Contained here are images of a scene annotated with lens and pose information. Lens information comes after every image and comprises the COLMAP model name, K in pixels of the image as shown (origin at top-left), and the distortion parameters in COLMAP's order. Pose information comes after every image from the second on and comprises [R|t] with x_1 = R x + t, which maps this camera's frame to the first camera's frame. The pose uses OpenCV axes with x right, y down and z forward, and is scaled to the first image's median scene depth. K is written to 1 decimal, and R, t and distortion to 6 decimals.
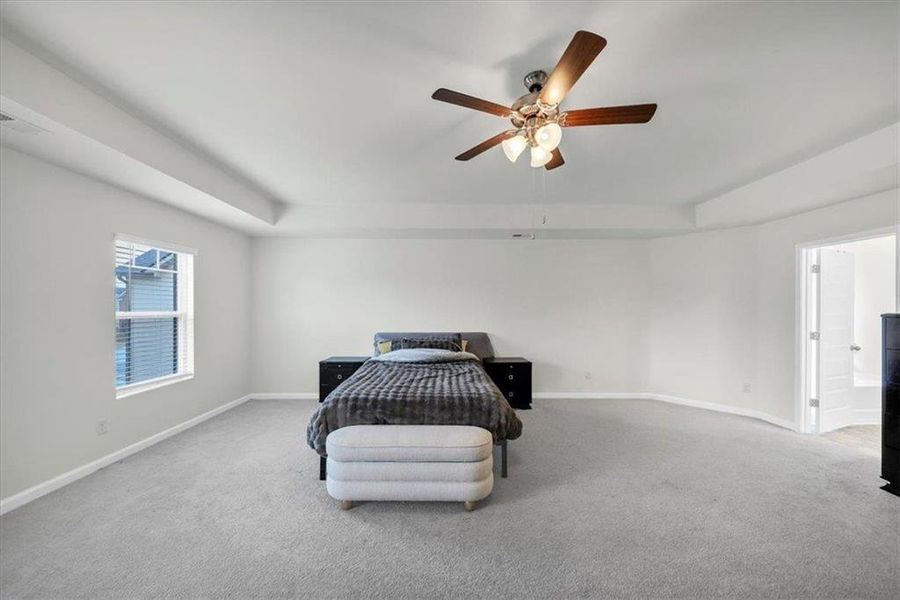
lens RADIAL K [[320.2, 0, 447.4], [0, 320.2, 307.8], [0, 0, 1]] dist [0.021333, -0.010383]
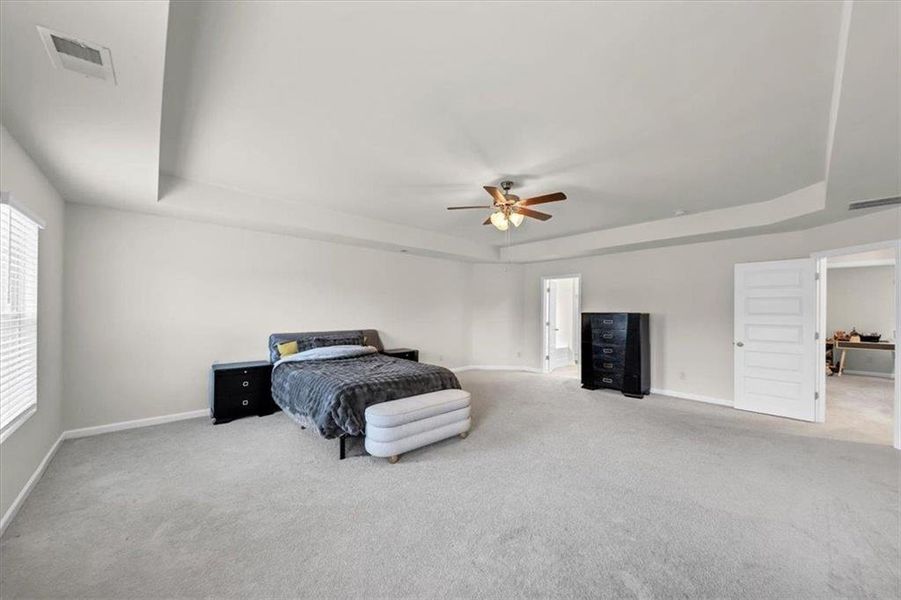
lens RADIAL K [[320.6, 0, 447.9], [0, 320.6, 307.8], [0, 0, 1]] dist [0.021333, -0.010383]
pose [[0.749315, 0.007926, 0.662166, -0.615164], [-0.008779, 0.999959, -0.002035, -0.002521], [-0.662156, -0.004288, 0.749354, -0.073025]]
